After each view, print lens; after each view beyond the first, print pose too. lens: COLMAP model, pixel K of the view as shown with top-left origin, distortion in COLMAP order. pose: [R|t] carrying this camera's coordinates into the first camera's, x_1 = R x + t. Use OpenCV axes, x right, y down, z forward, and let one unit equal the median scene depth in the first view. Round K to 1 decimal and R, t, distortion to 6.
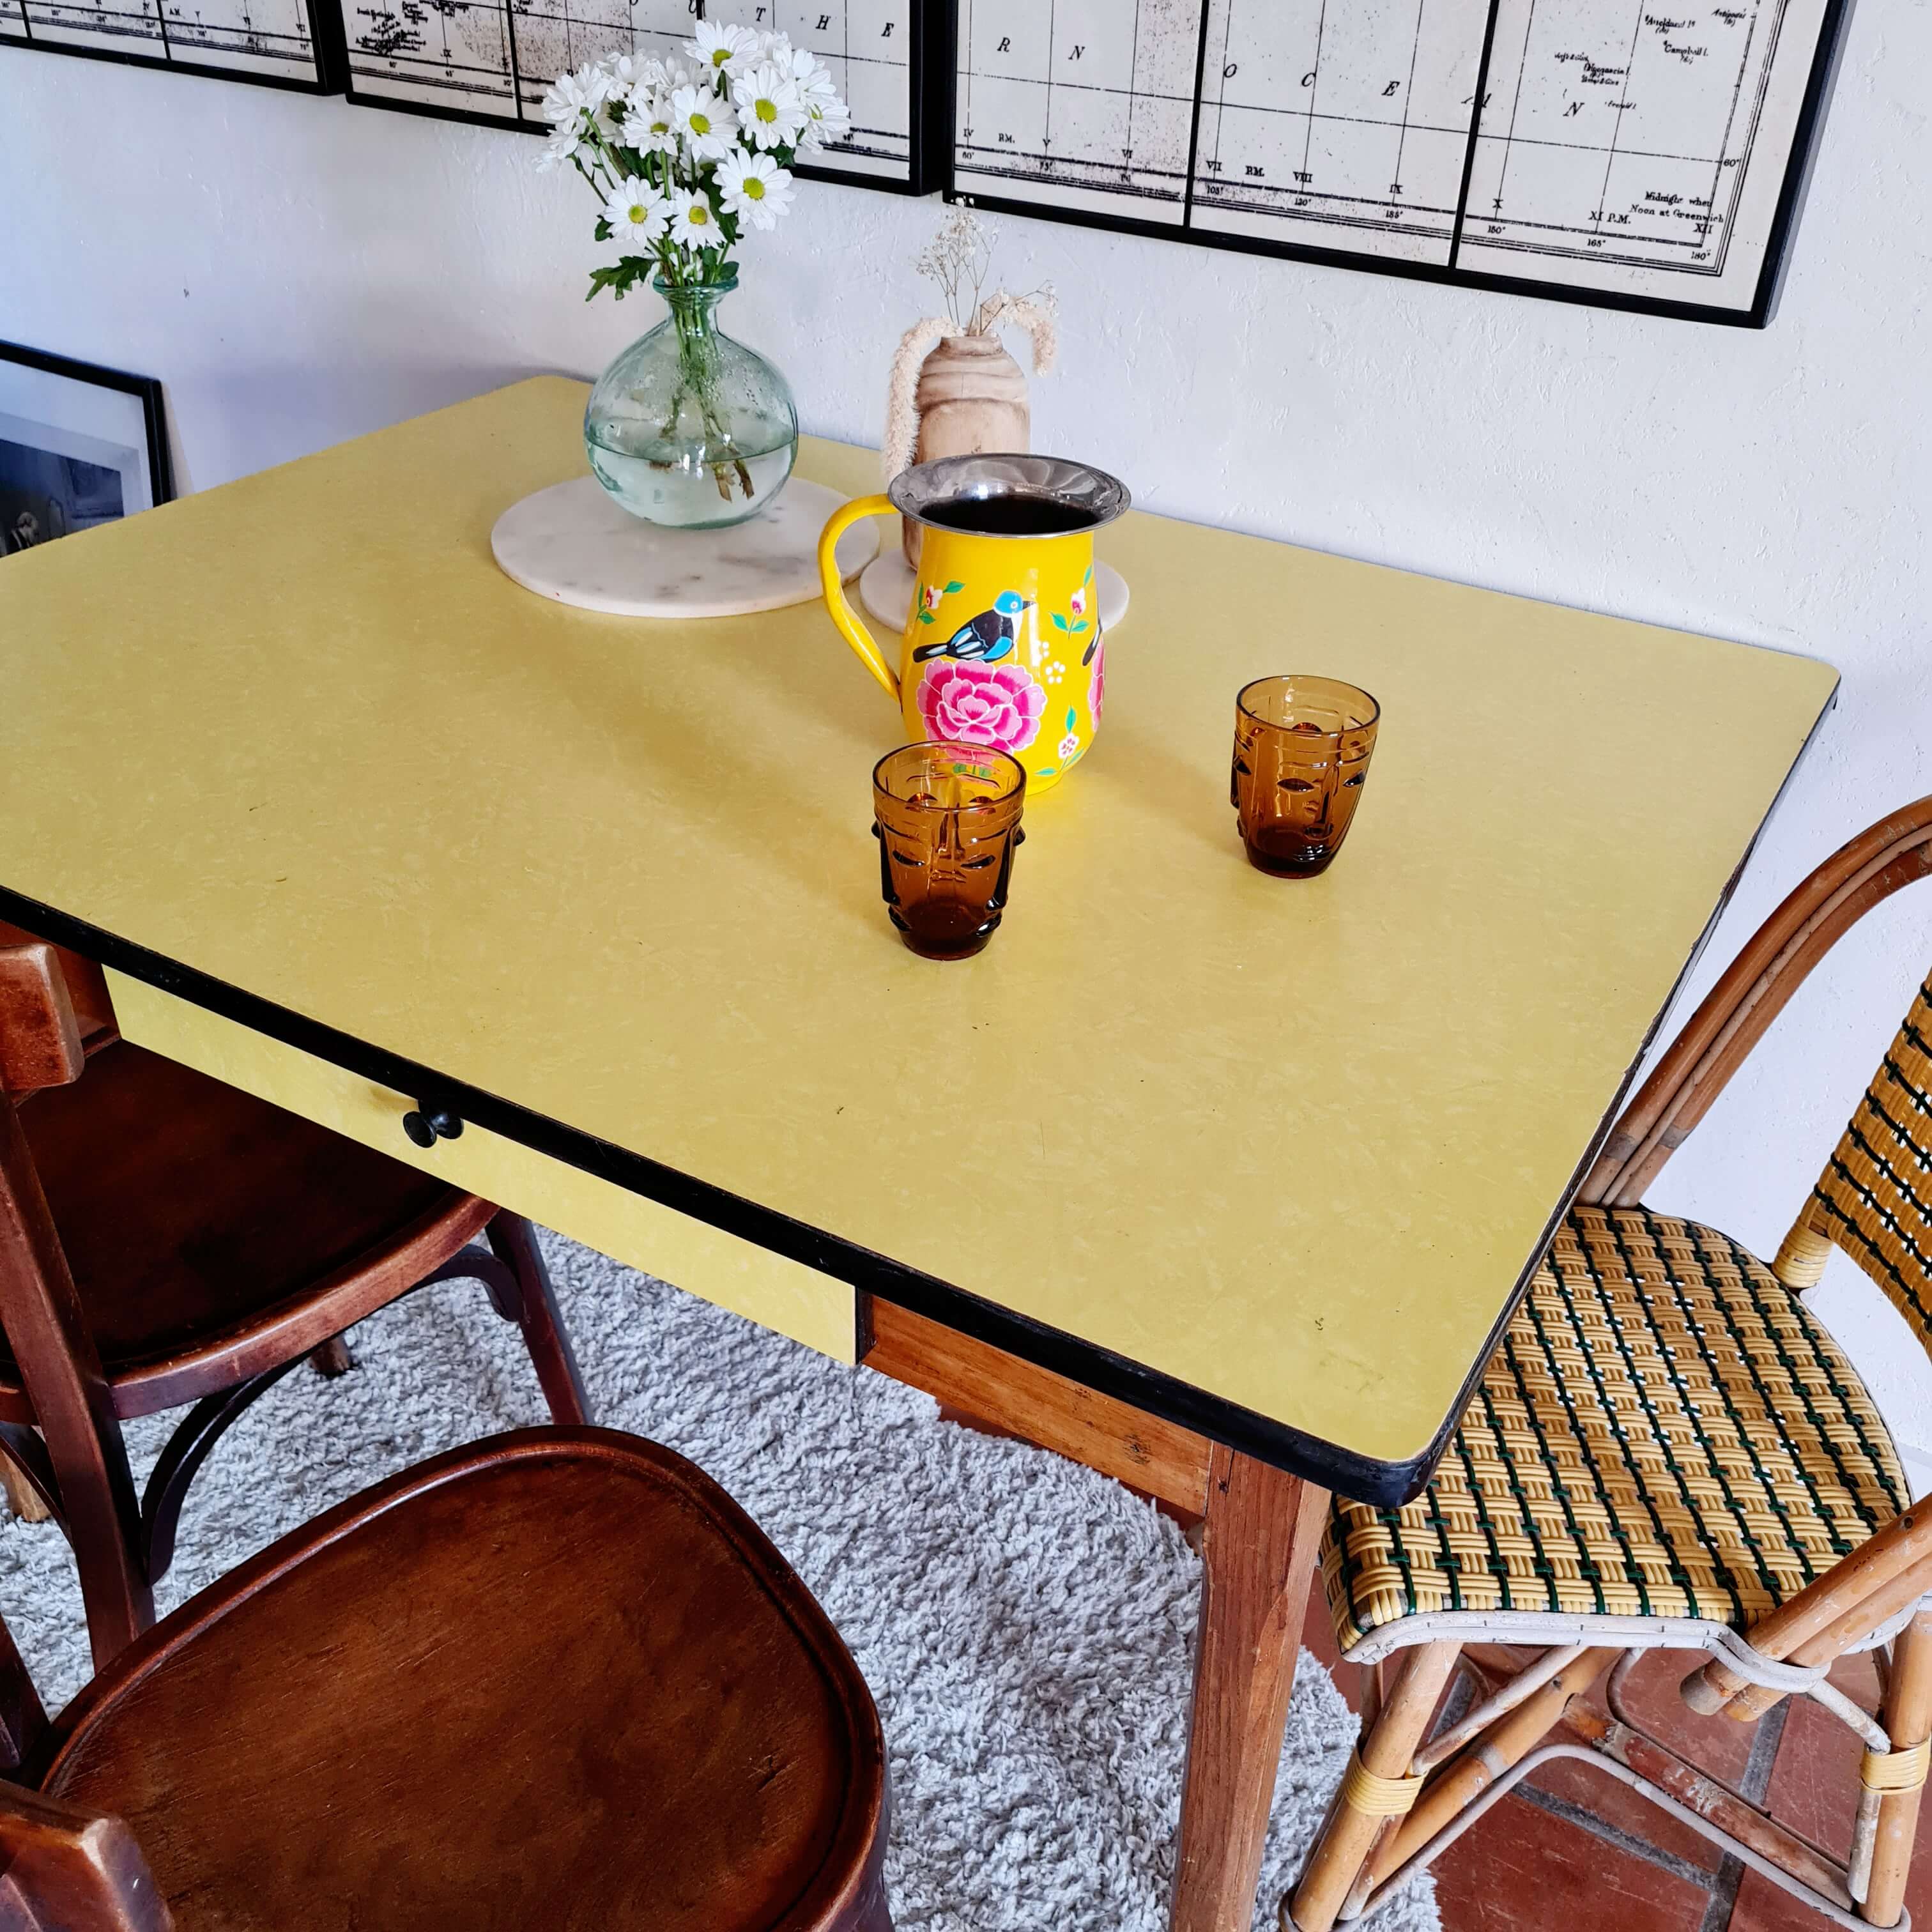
lens RADIAL K [[1951.7, 0, 966.0], [0, 1951.7, 966.0], [0, 0, 1]] dist [0.059409, -0.042621]
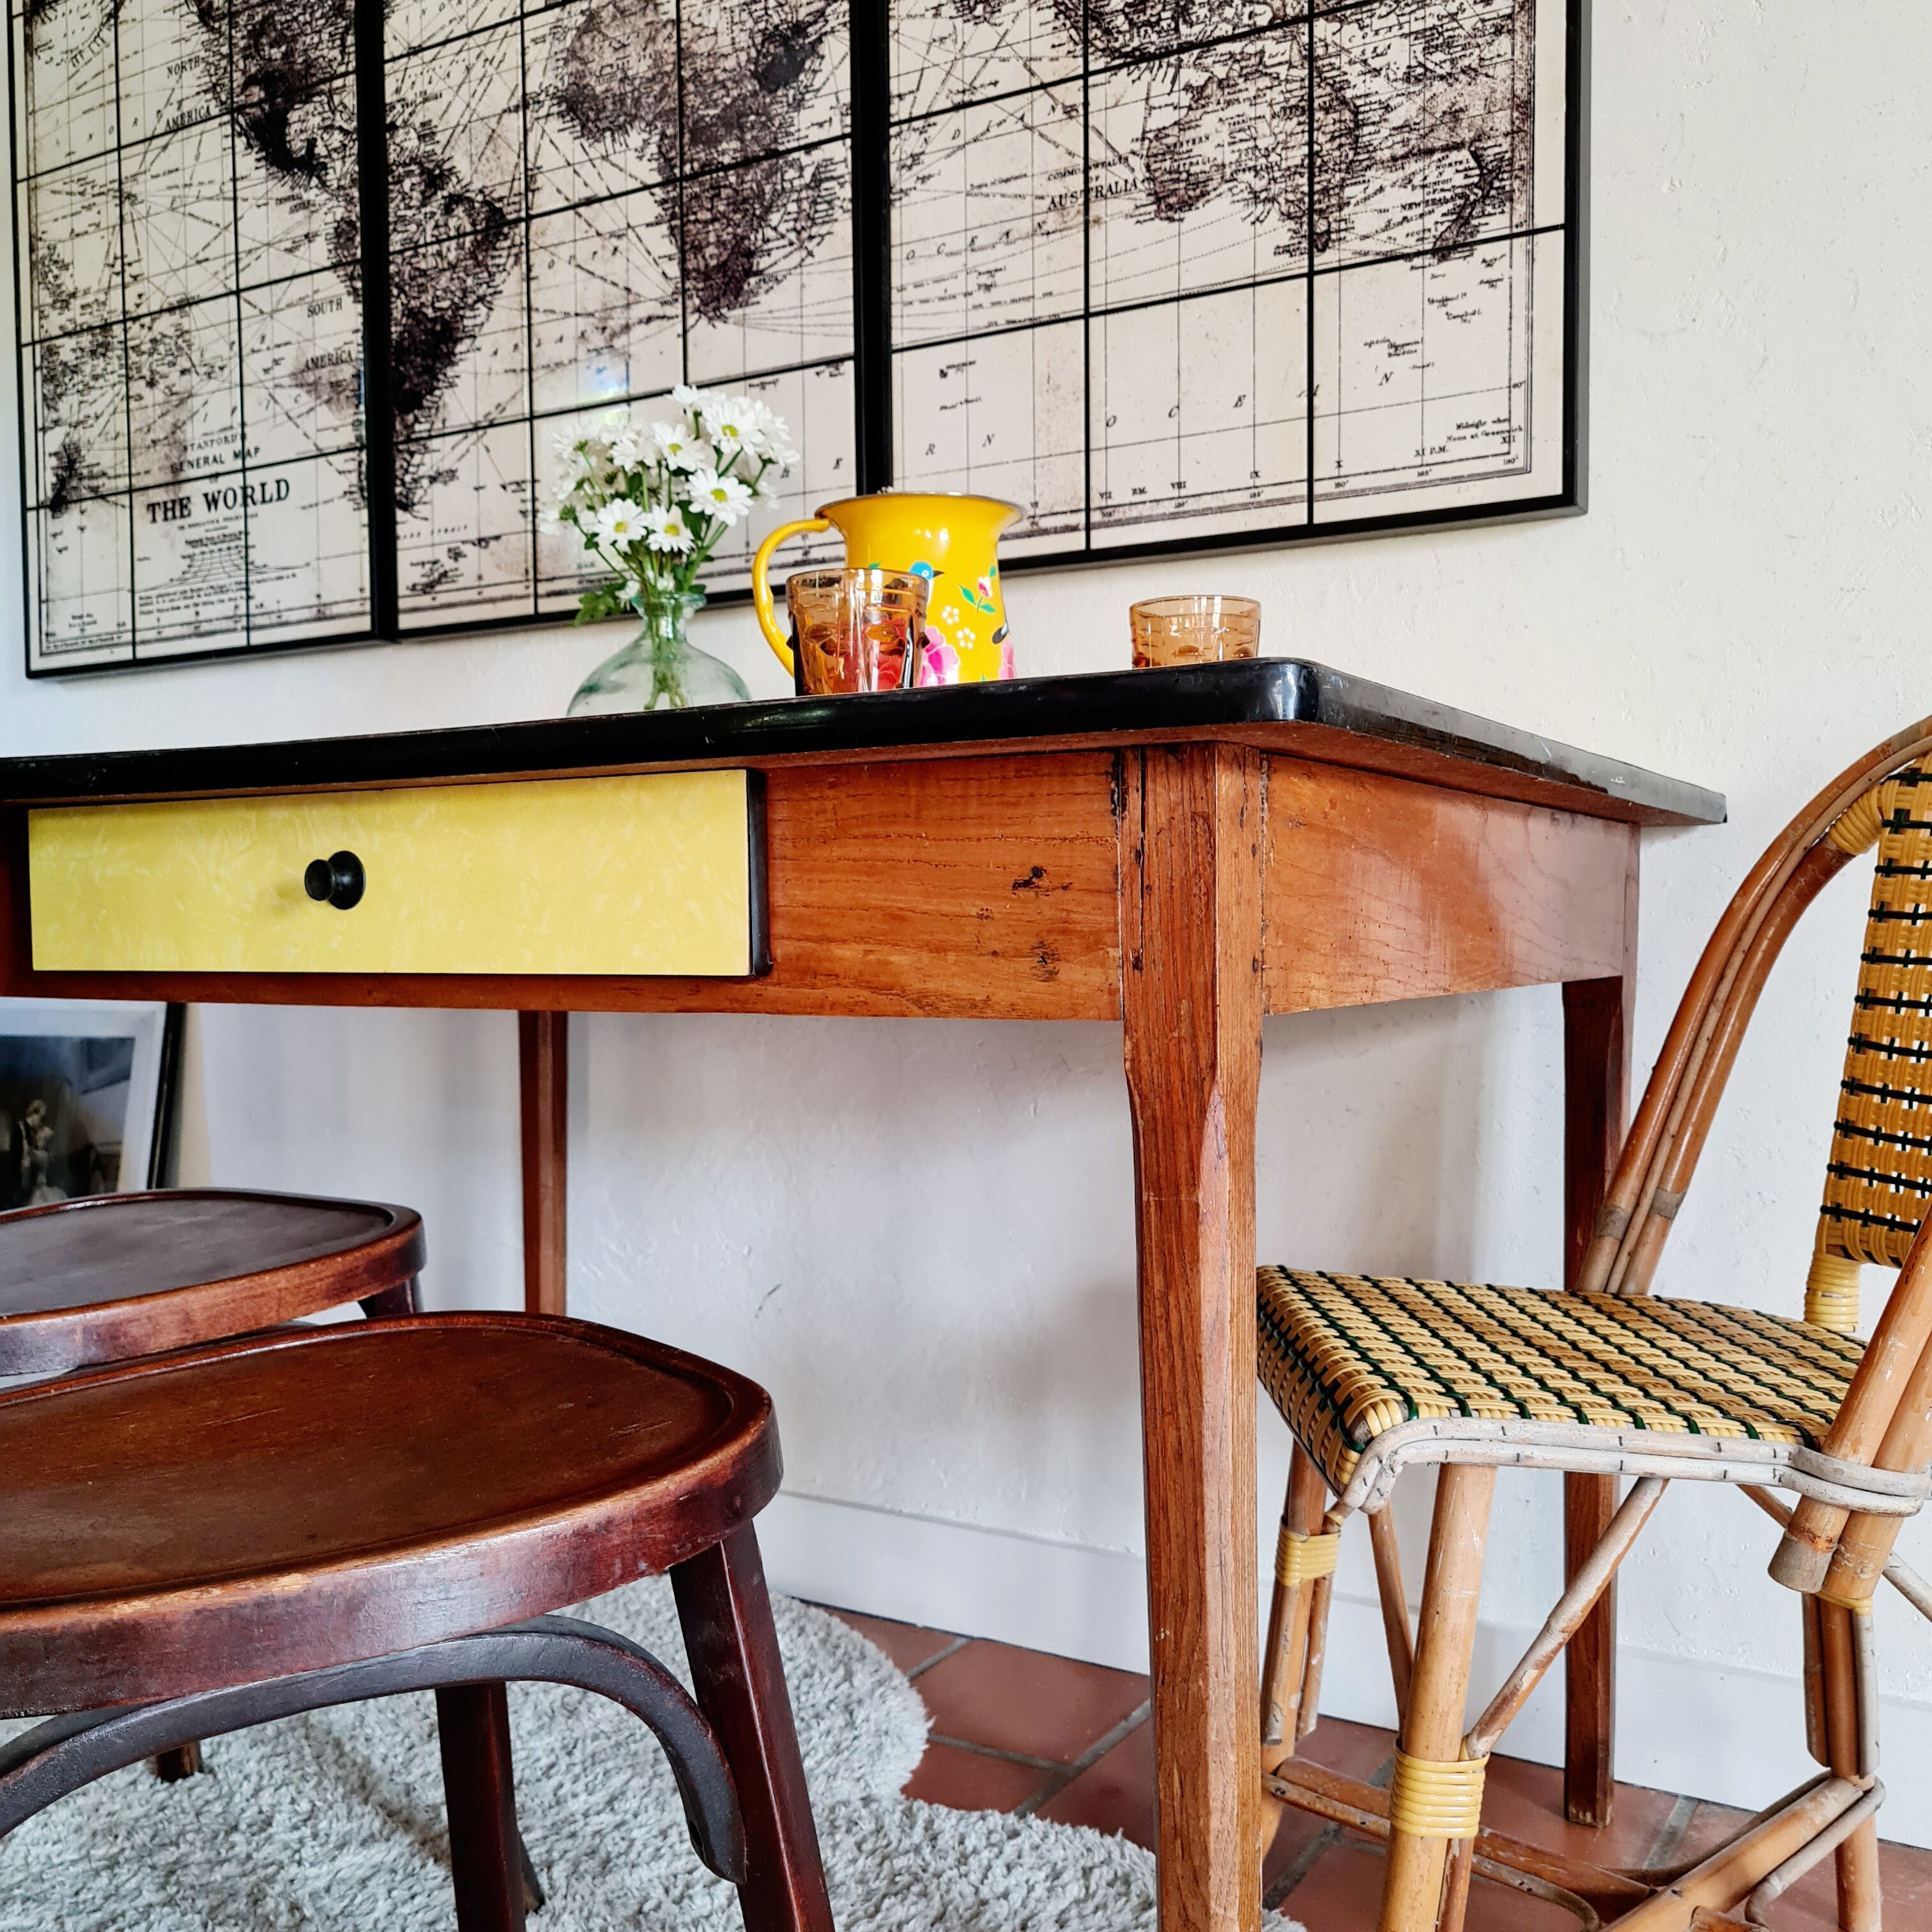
lens RADIAL K [[1957.0, 0, 965.0], [0, 1957.0, 948.1], [0, 0, 1]] dist [0.050385, -0.028225]
pose [[0.999403, -0.034535, -0.000191, 0.032339], [0.029212, 0.848287, -0.528730, 0.472617], [0.018422, 0.528409, 0.848790, 0.136615]]
